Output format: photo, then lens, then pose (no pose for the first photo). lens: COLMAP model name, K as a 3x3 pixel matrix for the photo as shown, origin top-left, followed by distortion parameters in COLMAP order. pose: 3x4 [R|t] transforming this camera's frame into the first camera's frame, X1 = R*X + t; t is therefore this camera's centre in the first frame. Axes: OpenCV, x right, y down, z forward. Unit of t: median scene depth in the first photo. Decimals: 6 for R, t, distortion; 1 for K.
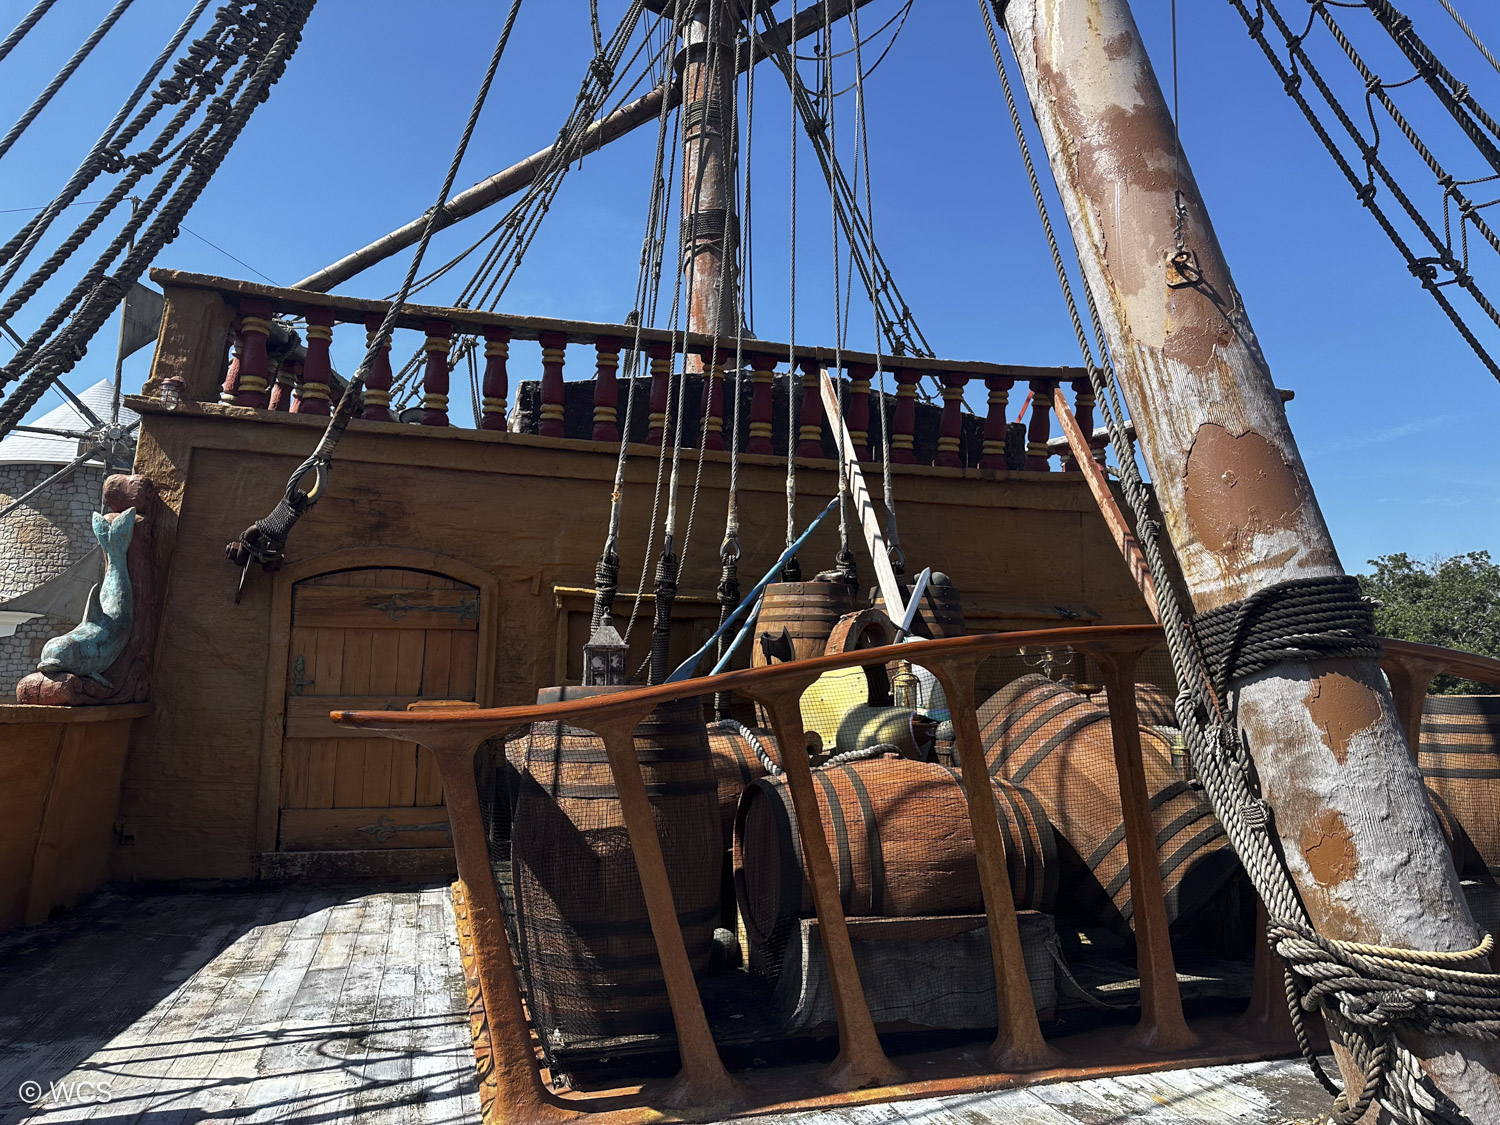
lens RADIAL K [[1058.3, 0, 756.6], [0, 1058.3, 560.4], [0, 0, 1]] dist [0.043233, -0.055755]
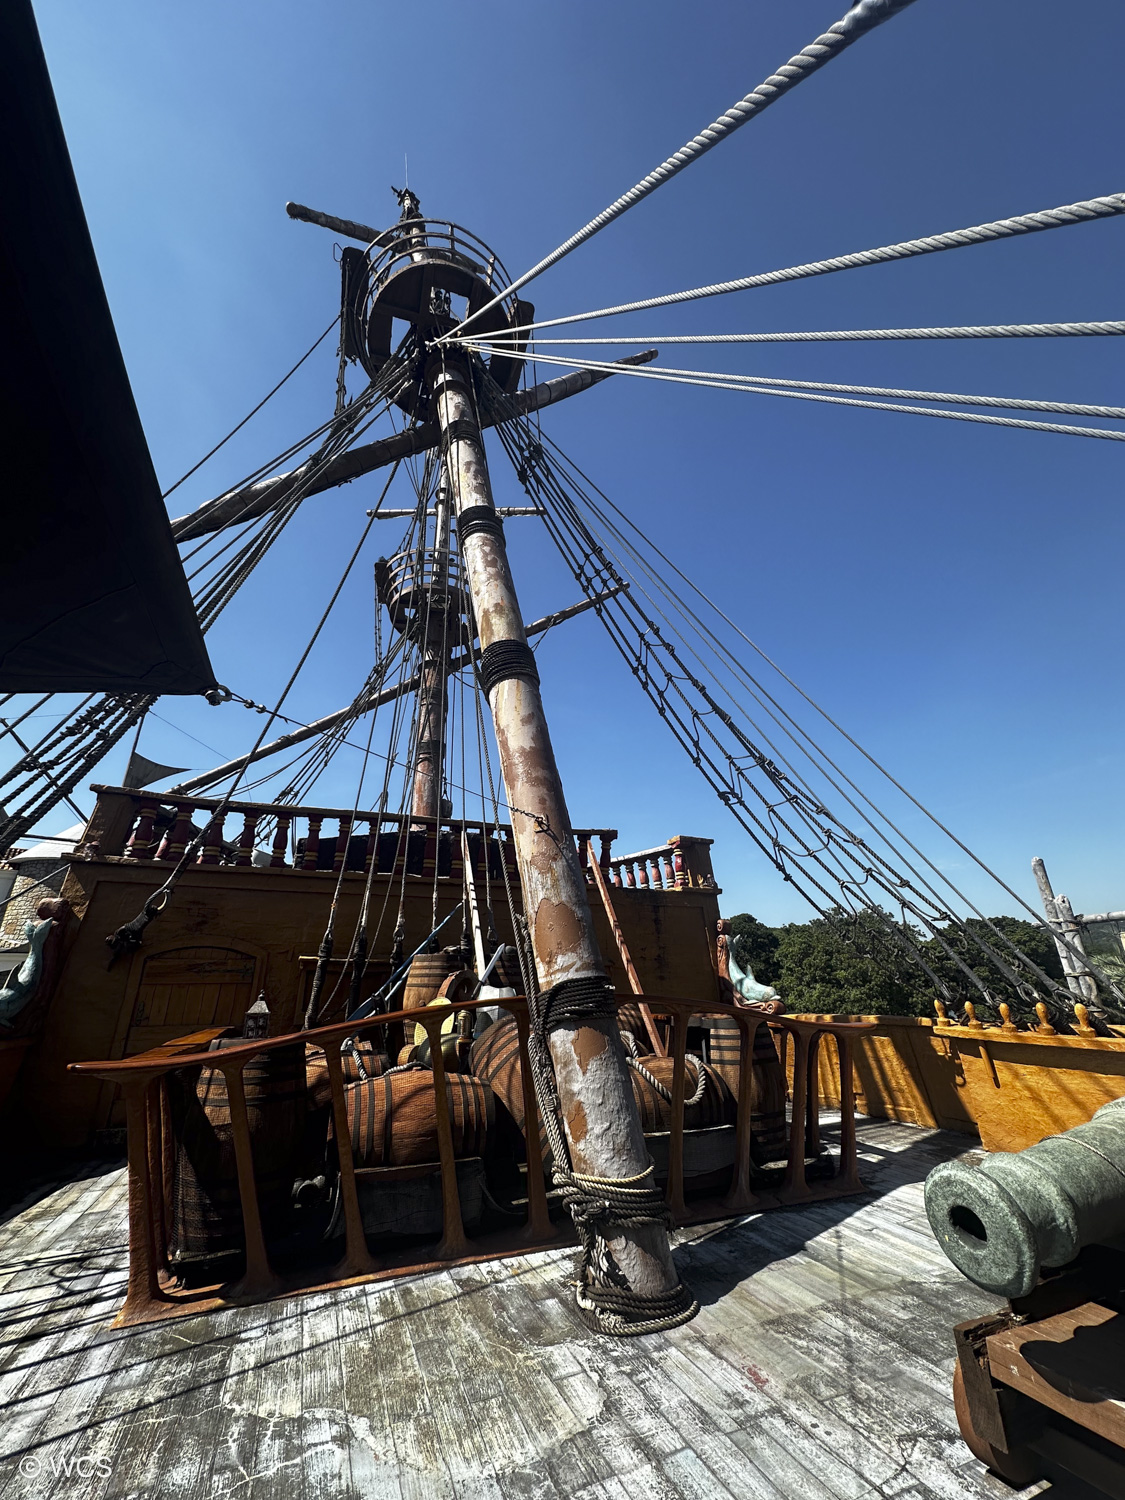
lens RADIAL K [[599.1, 0, 565.7], [0, 599.1, 754.0], [0, 0, 1]] dist [-0.002865, 0.000693]
pose [[0.995094, 0.013162, 0.098052, 0.274840], [0.011756, 0.968355, -0.249301, -0.087616], [-0.098230, 0.249230, 0.963450, -0.191963]]
